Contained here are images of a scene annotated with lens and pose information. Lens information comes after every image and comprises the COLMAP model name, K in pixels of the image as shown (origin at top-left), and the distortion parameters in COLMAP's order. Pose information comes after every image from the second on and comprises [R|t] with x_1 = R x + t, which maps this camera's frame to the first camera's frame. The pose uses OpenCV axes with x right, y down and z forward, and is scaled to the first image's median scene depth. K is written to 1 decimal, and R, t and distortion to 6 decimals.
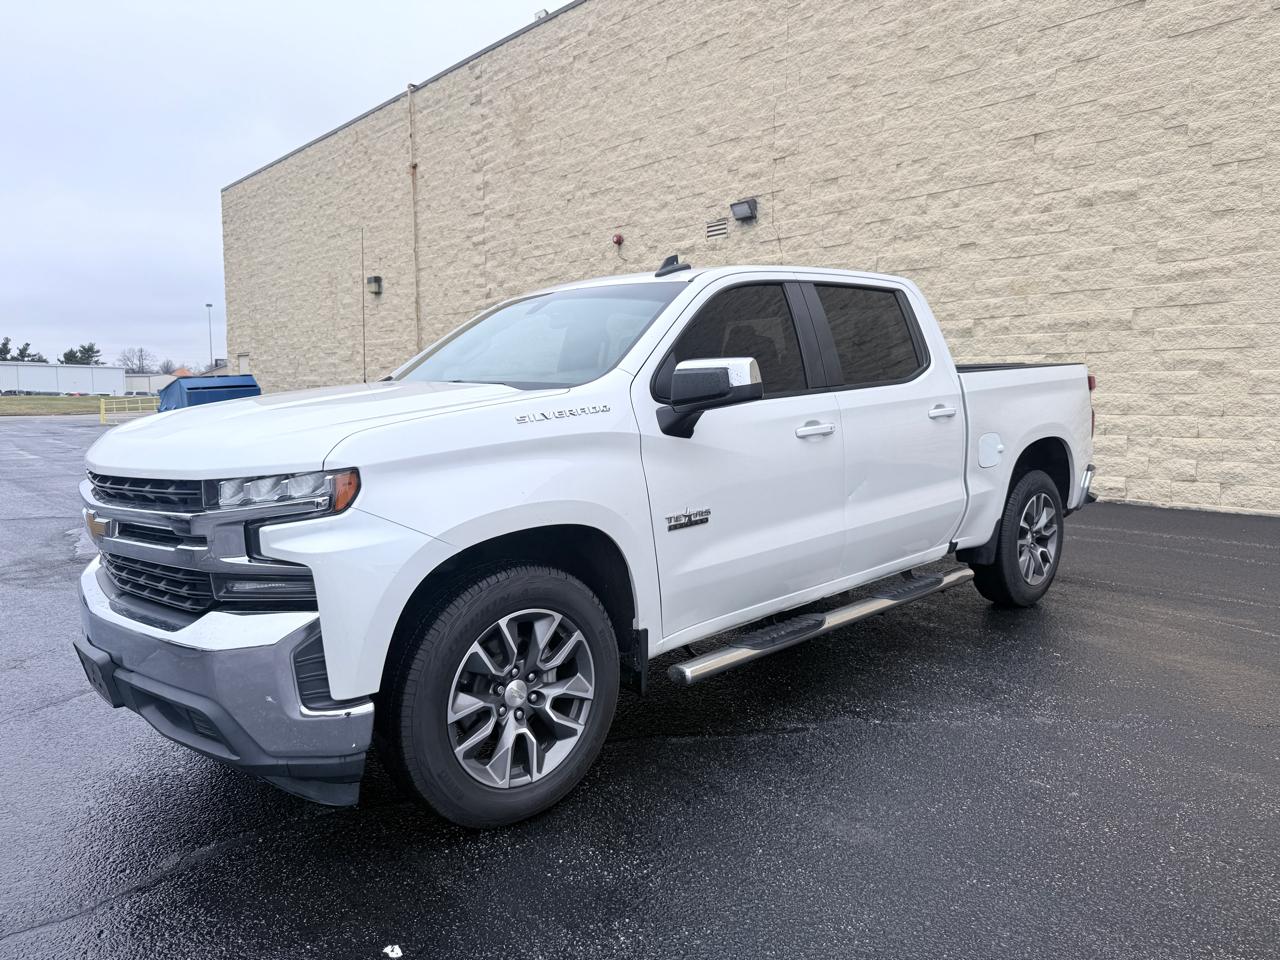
lens RADIAL K [[903.4, 0, 647.6], [0, 903.4, 482.4], [0, 0, 1]] dist [0.006099, -0.017928]
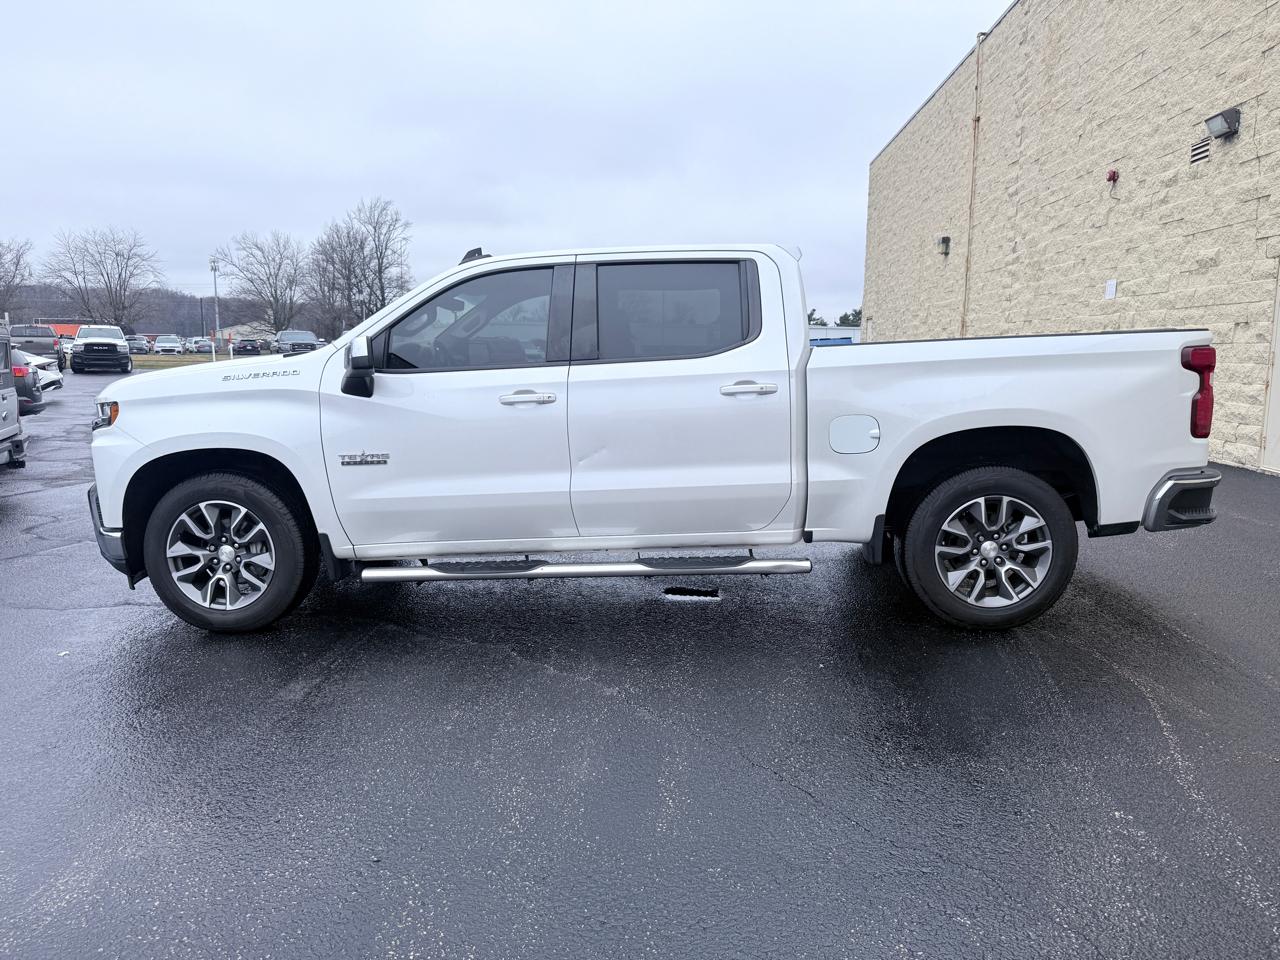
lens RADIAL K [[903.4, 0, 648.4], [0, 903.4, 482.2], [0, 0, 1]] dist [0.006099, -0.017928]
pose [[0.694290, 0.113501, -0.710689, 0.715045], [-0.079756, 0.993538, 0.080758, -0.036921], [0.715263, 0.000613, 0.698855, 0.206224]]
